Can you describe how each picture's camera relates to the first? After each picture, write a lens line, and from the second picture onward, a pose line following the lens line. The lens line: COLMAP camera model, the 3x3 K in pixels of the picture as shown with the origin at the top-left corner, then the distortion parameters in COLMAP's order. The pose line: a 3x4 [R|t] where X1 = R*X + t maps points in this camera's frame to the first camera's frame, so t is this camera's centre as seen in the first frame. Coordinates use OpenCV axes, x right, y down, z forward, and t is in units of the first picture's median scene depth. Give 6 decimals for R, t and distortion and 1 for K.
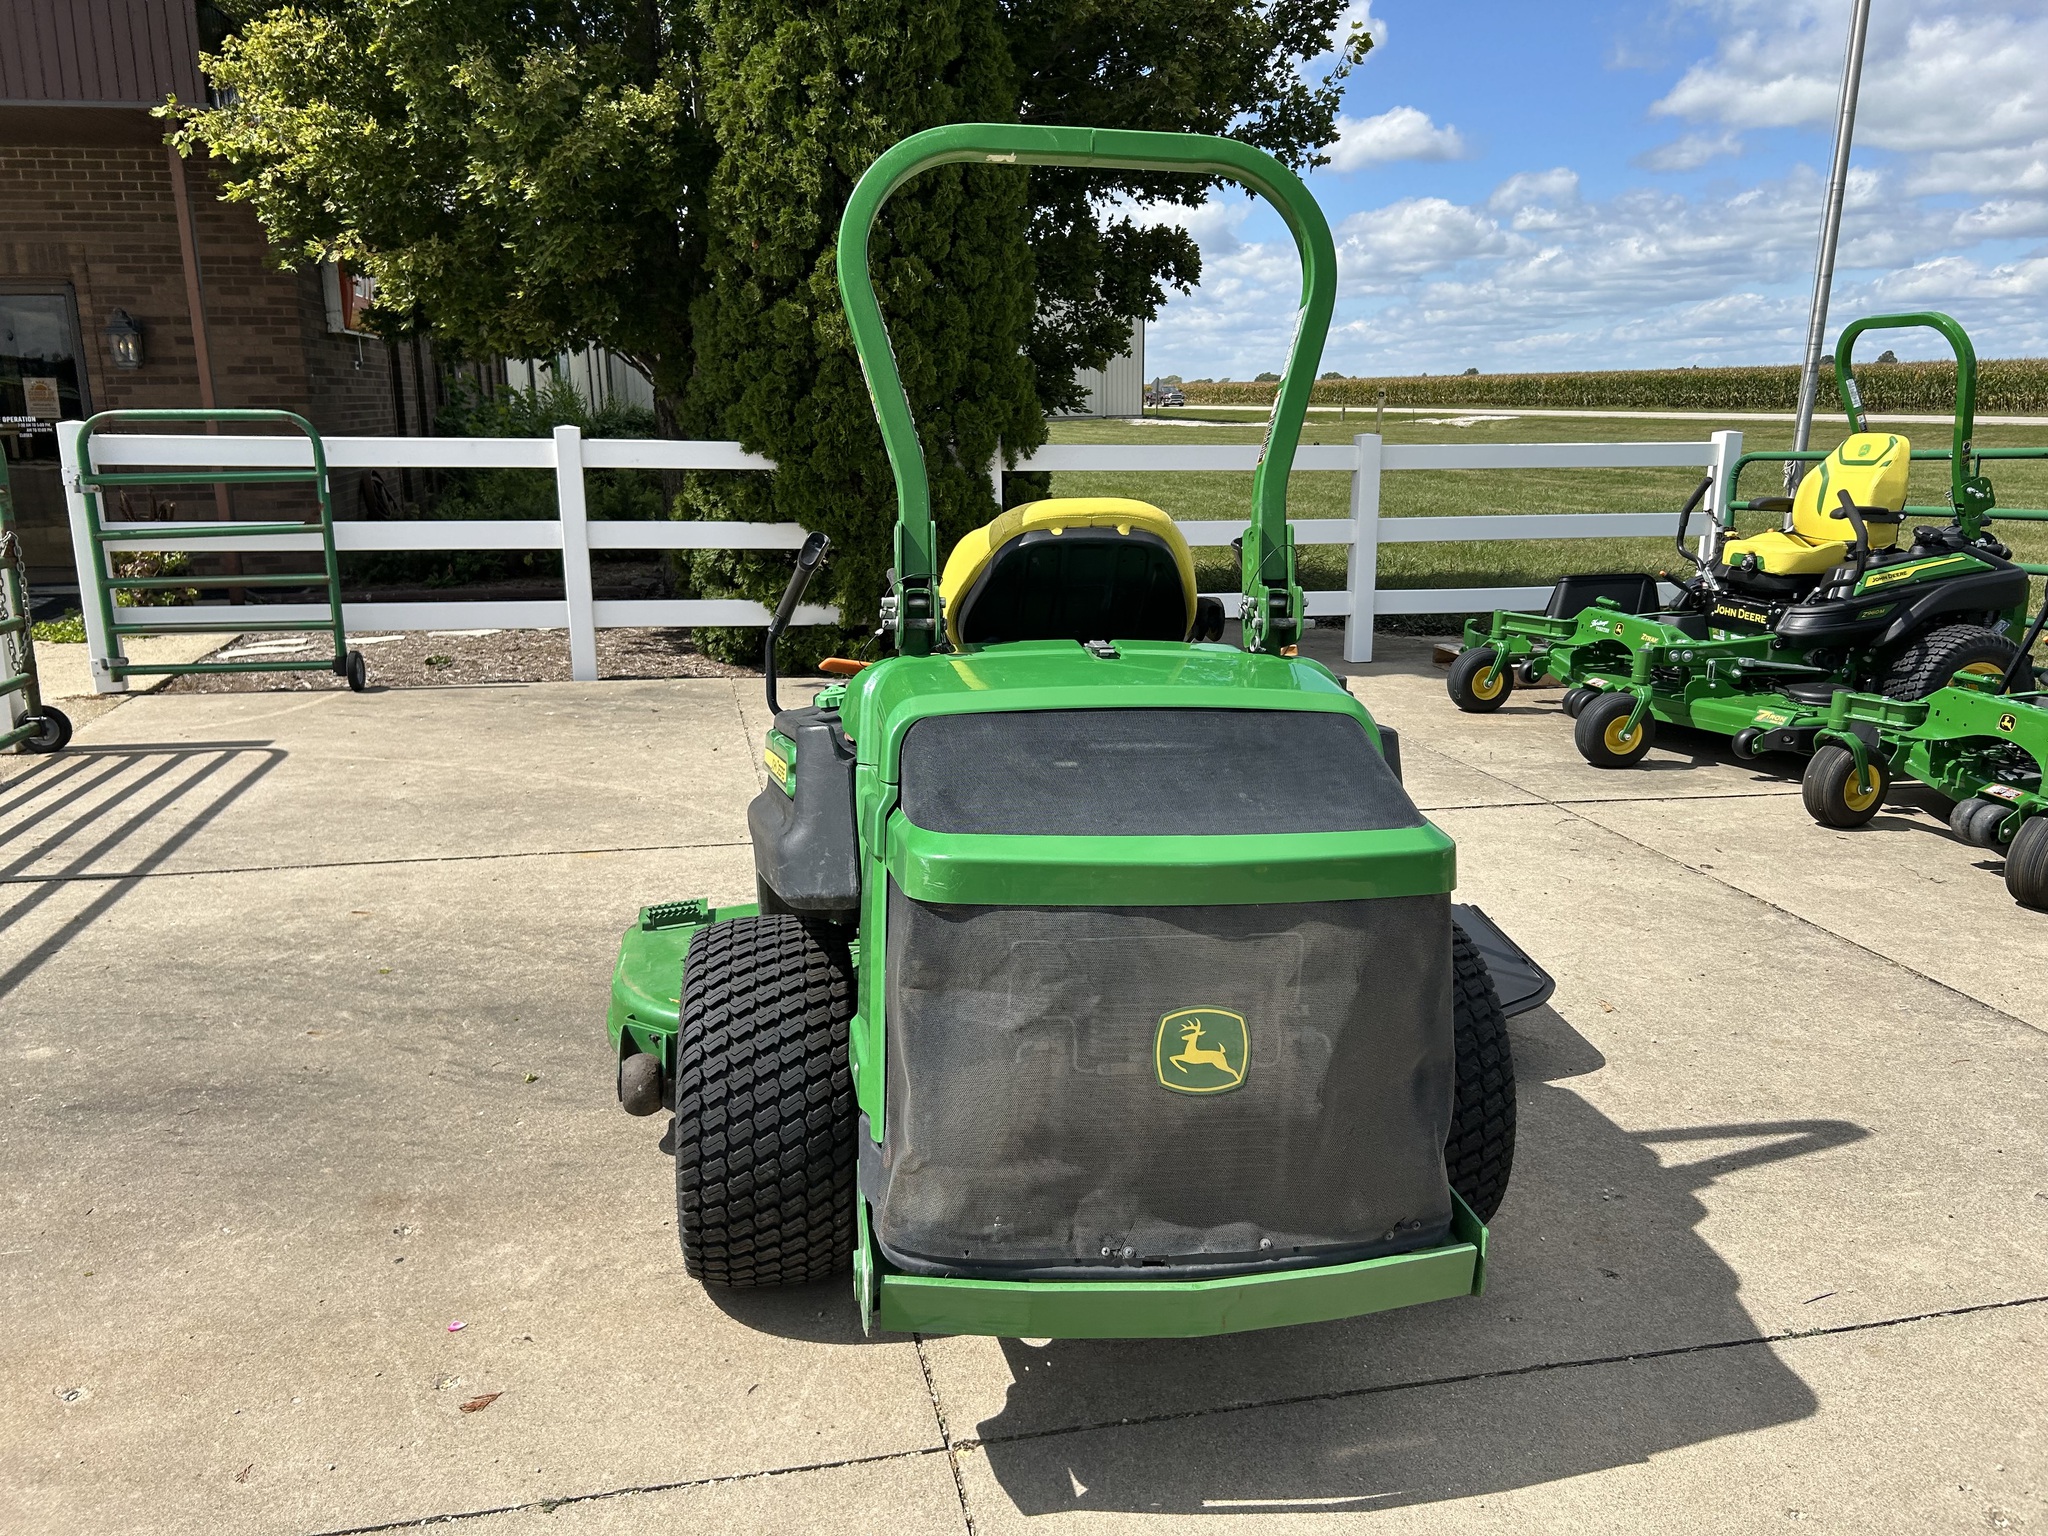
lens RADIAL K [[1542.5, 0, 1008.0], [0, 1542.5, 765.1], [0, 0, 1]] dist [0.043945, -0.052494]
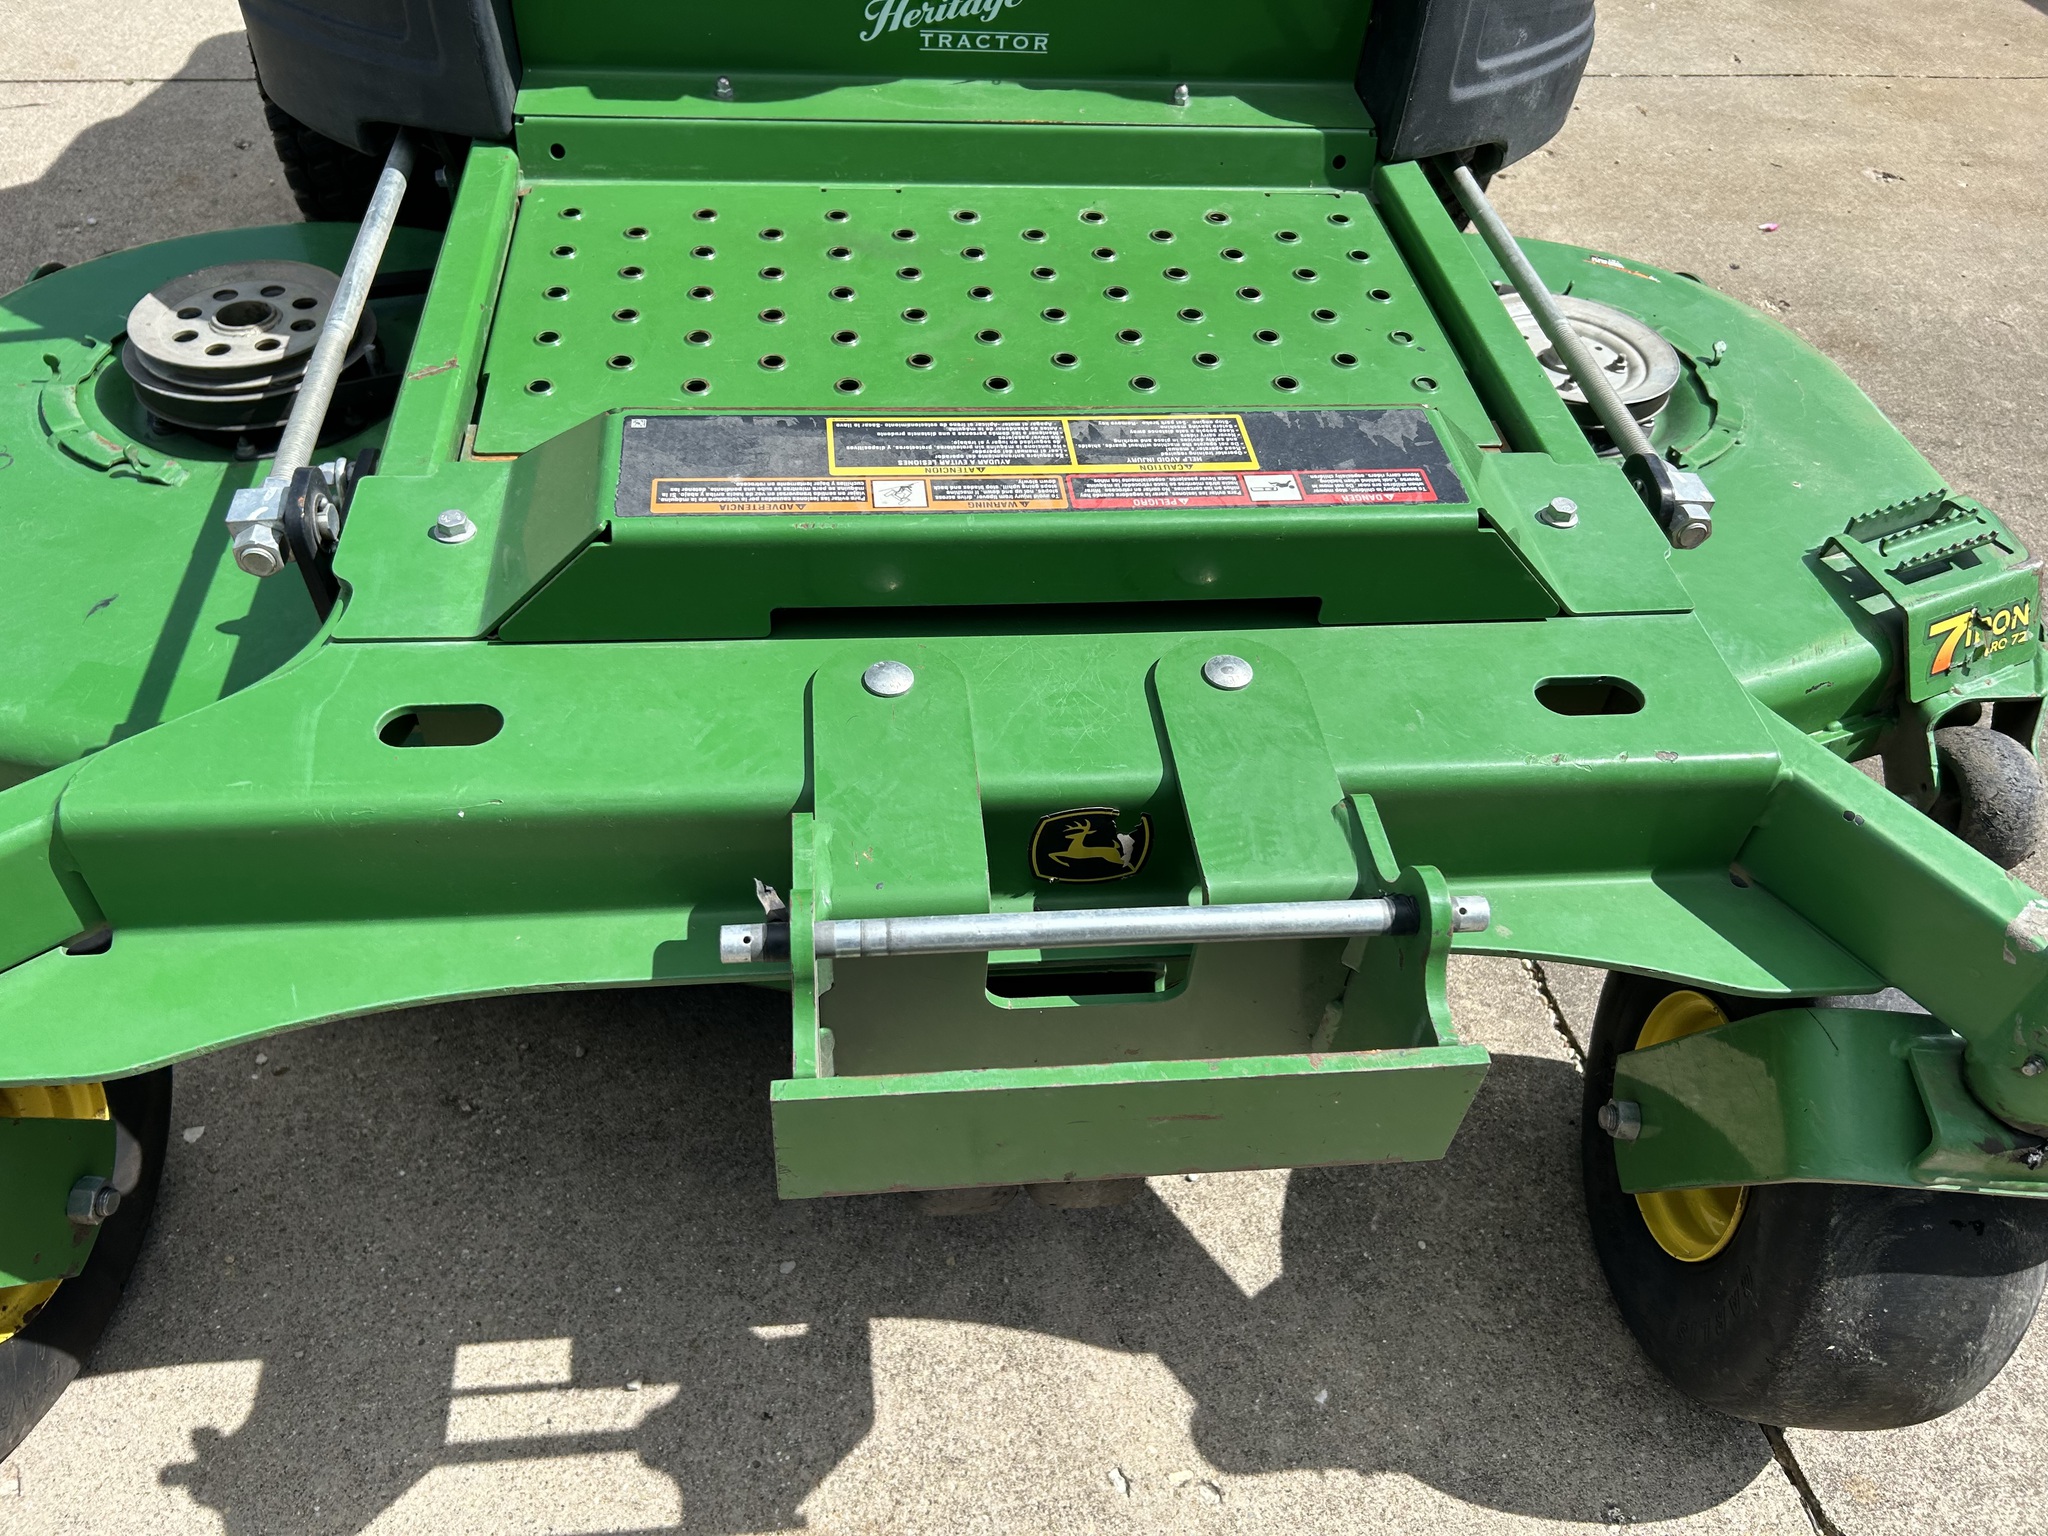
lens RADIAL K [[1542.5, 0, 1006.0], [0, 1542.5, 769.7], [0, 0, 1]] dist [0.043945, -0.052494]
pose [[-0.995817, -0.086505, -0.029424, -0.002224], [-0.070296, 0.519584, 0.851522, -0.079048], [-0.058373, 0.850029, -0.523492, 0.607794]]
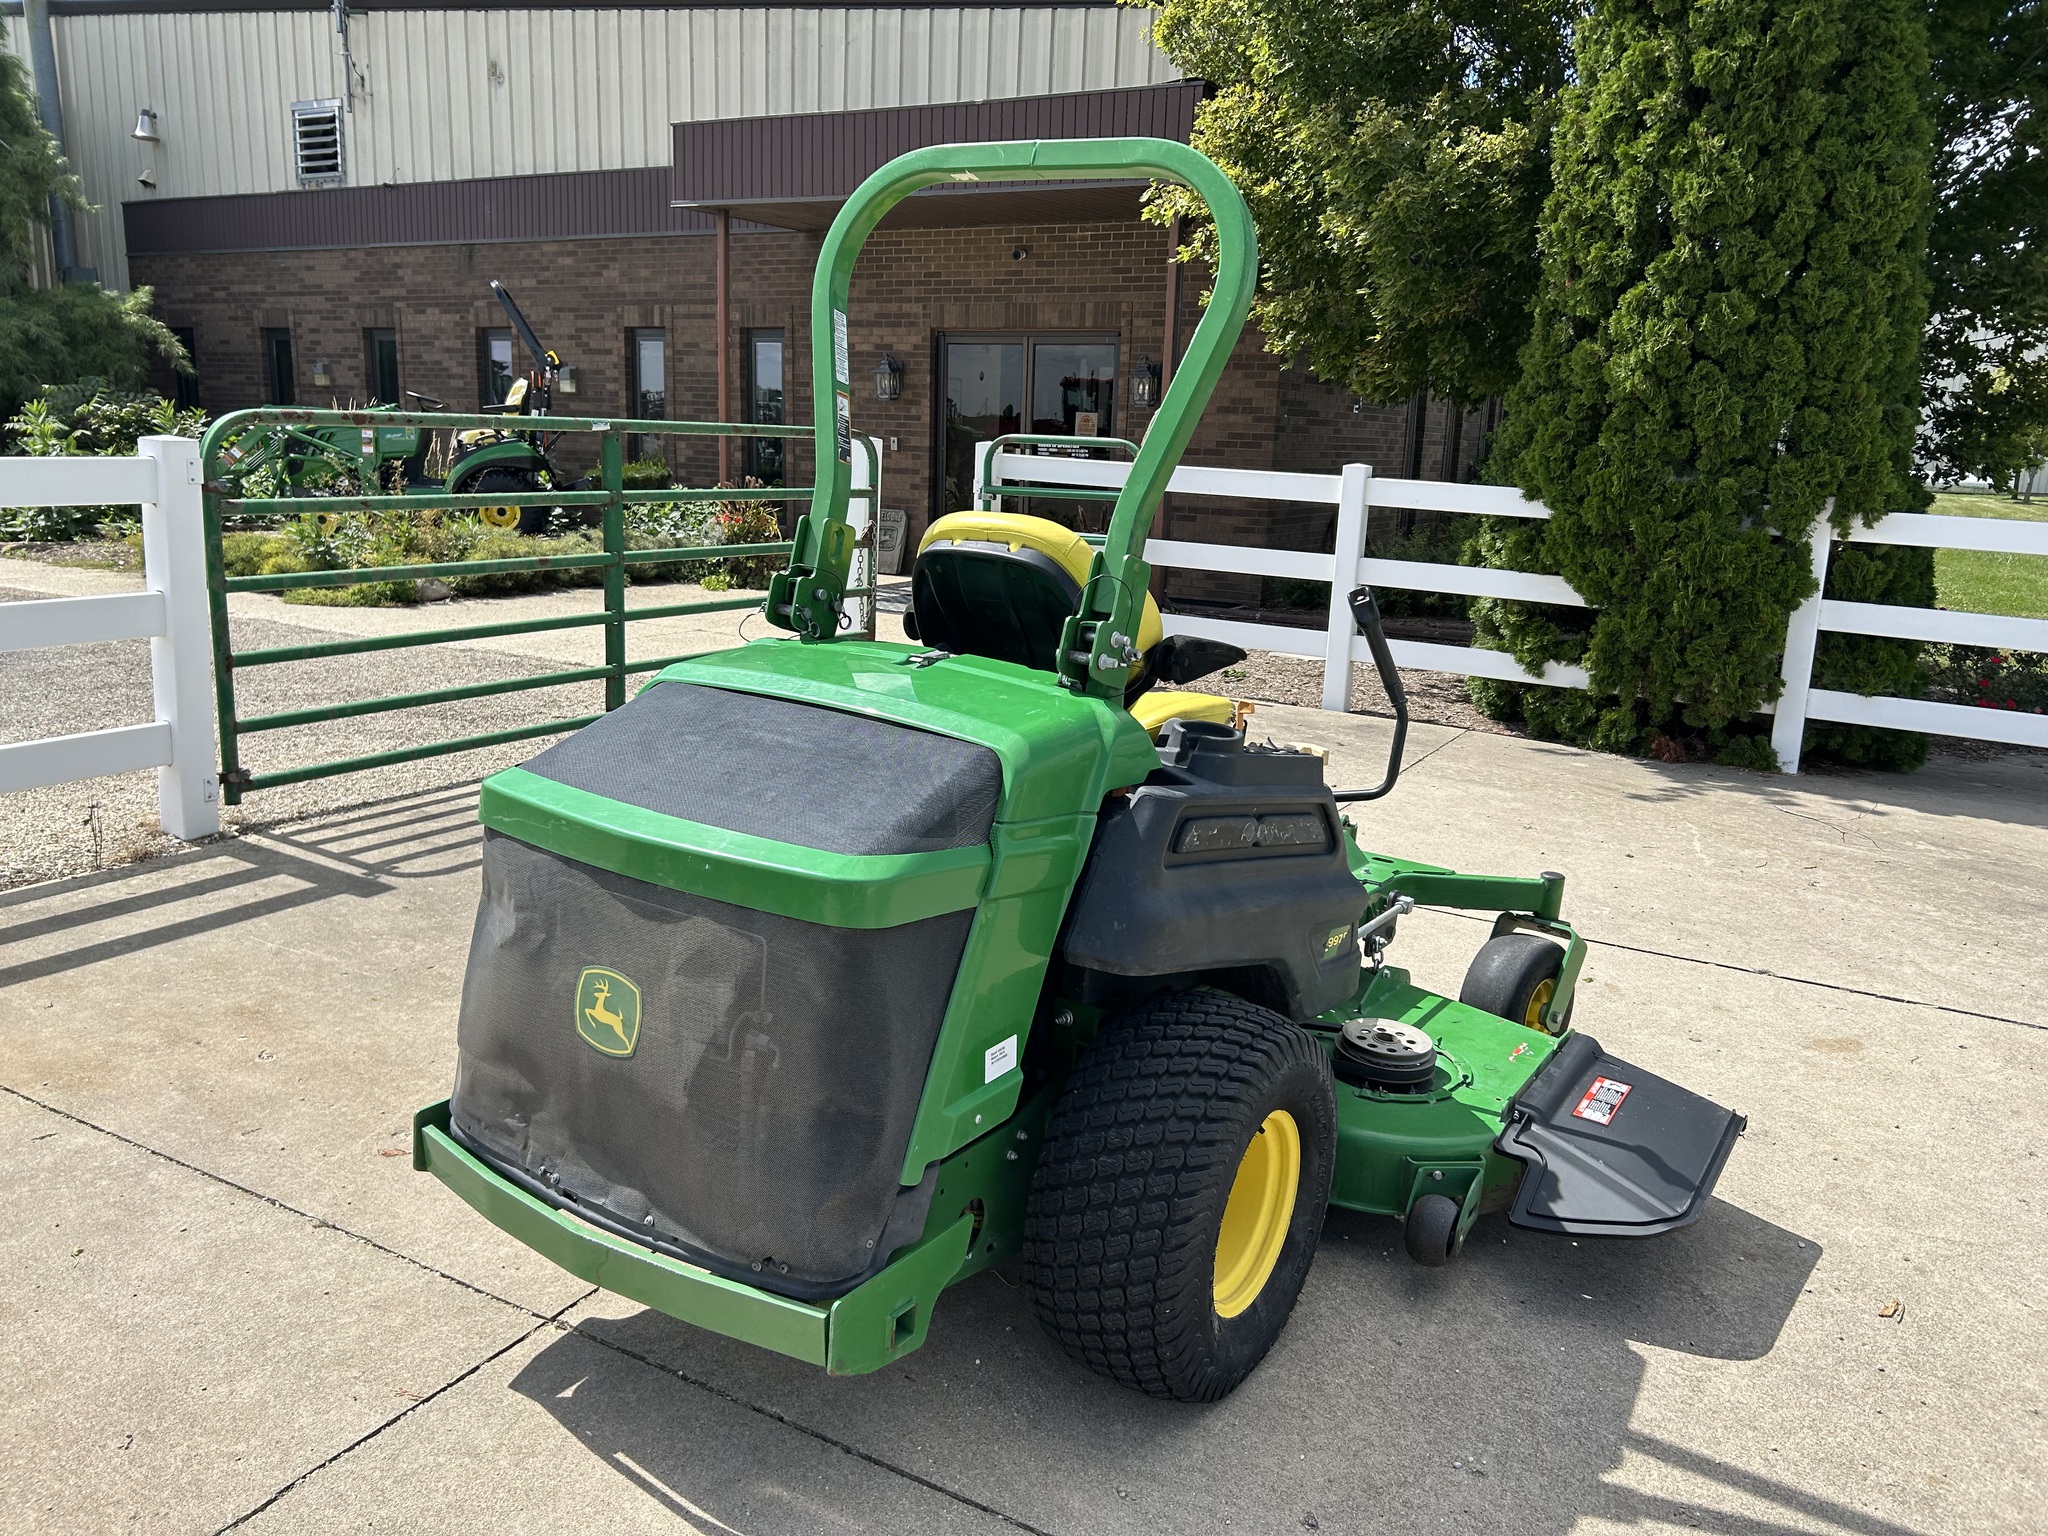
lens RADIAL K [[1542.5, 0, 1035.5], [0, 1542.5, 776.2], [0, 0, 1]] dist [0.043945, -0.052494]
pose [[0.747326, 0.177181, -0.640398, 0.263056], [-0.194229, 0.979948, 0.044465, -0.019993], [0.635435, 0.091155, 0.766755, 0.096587]]
